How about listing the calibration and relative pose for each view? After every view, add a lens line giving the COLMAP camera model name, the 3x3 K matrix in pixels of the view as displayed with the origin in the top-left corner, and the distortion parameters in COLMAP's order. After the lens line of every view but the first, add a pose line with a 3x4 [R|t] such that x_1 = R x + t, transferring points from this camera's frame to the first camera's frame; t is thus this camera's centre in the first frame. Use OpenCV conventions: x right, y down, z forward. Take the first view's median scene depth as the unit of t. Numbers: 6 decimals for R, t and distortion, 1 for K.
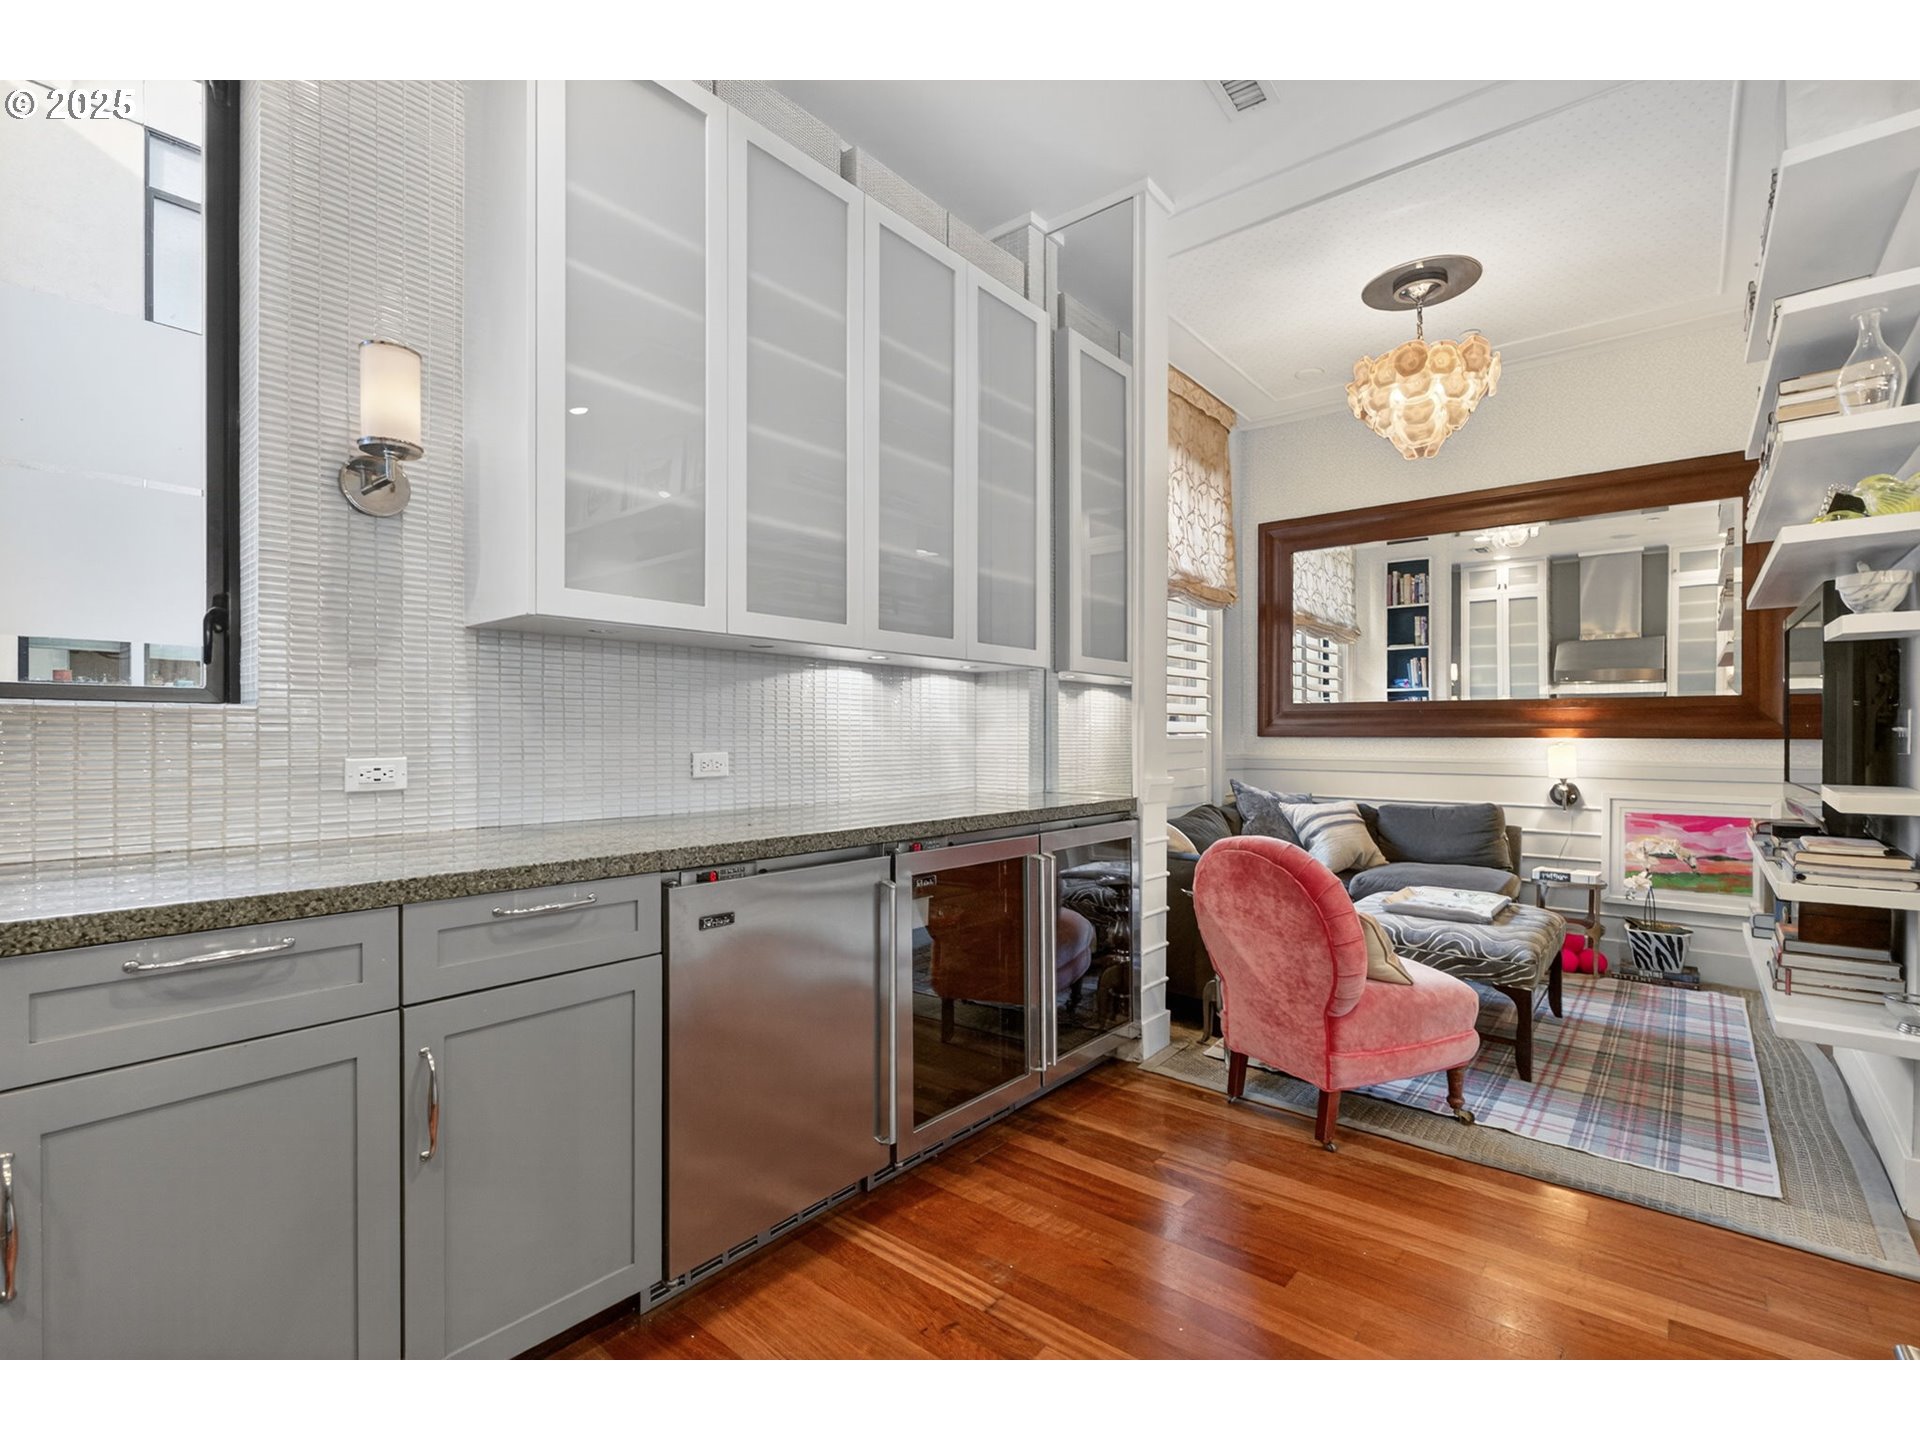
lens RADIAL K [[891.4, 0, 957.2], [0, 891.4, 729.8], [0, 0, 1]] dist [0.000294, -0.001696]
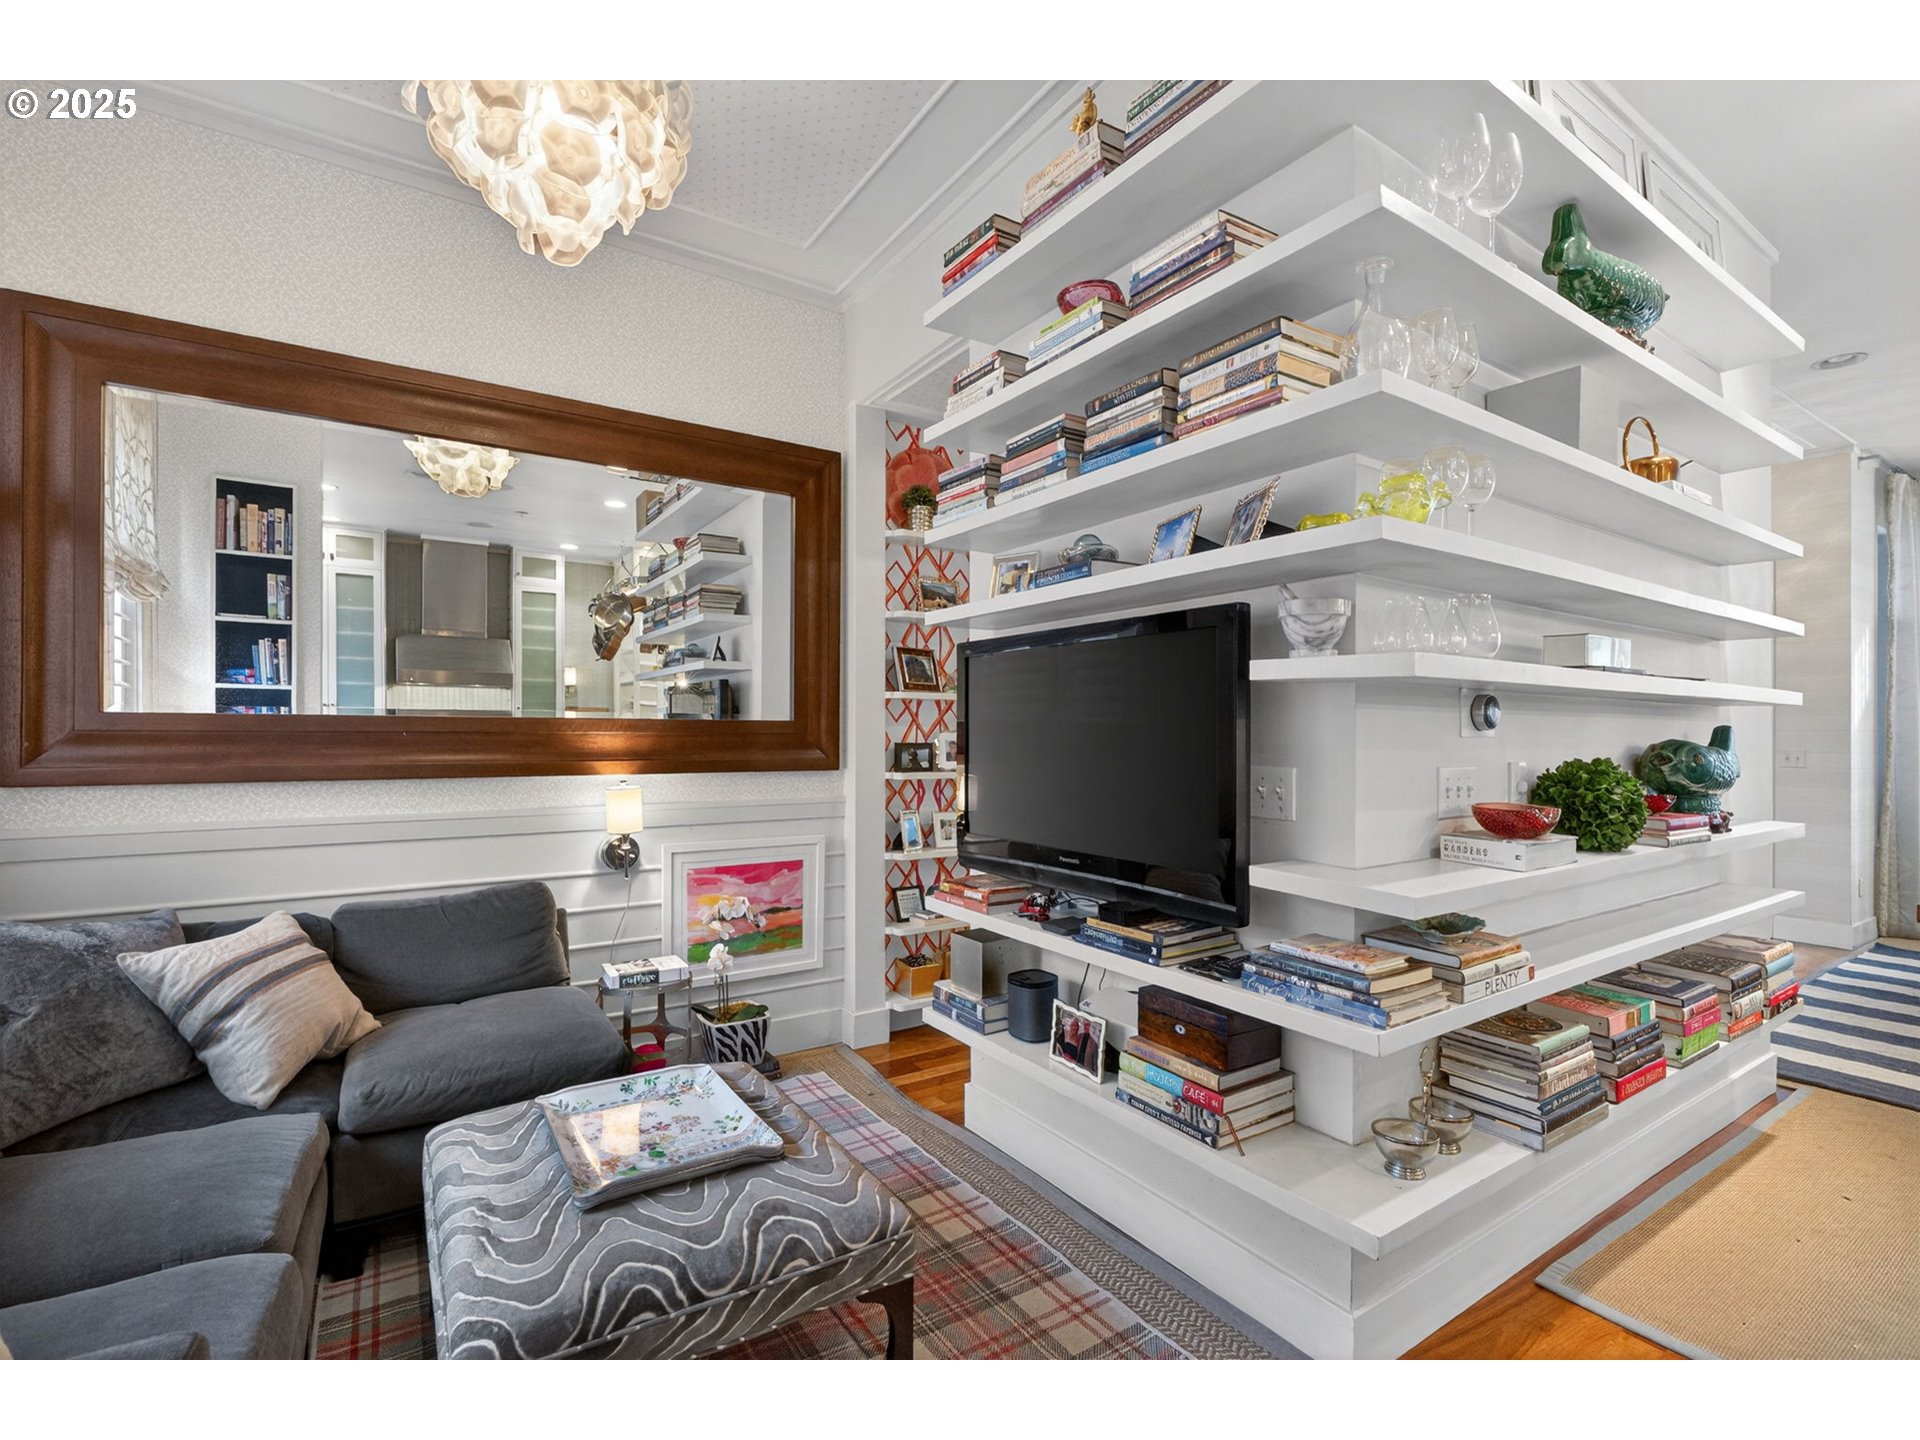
lens RADIAL K [[874.7, 0, 959.8], [0, 874.7, 733.3], [0, 0, 1]] dist [-0.003423, -0.000376]
pose [[0.290198, -0.001807, 0.956965, 0.085274], [-0.008011, 0.999959, 0.004317, -0.027785], [-0.956933, -0.008919, 0.290172, 0.508627]]
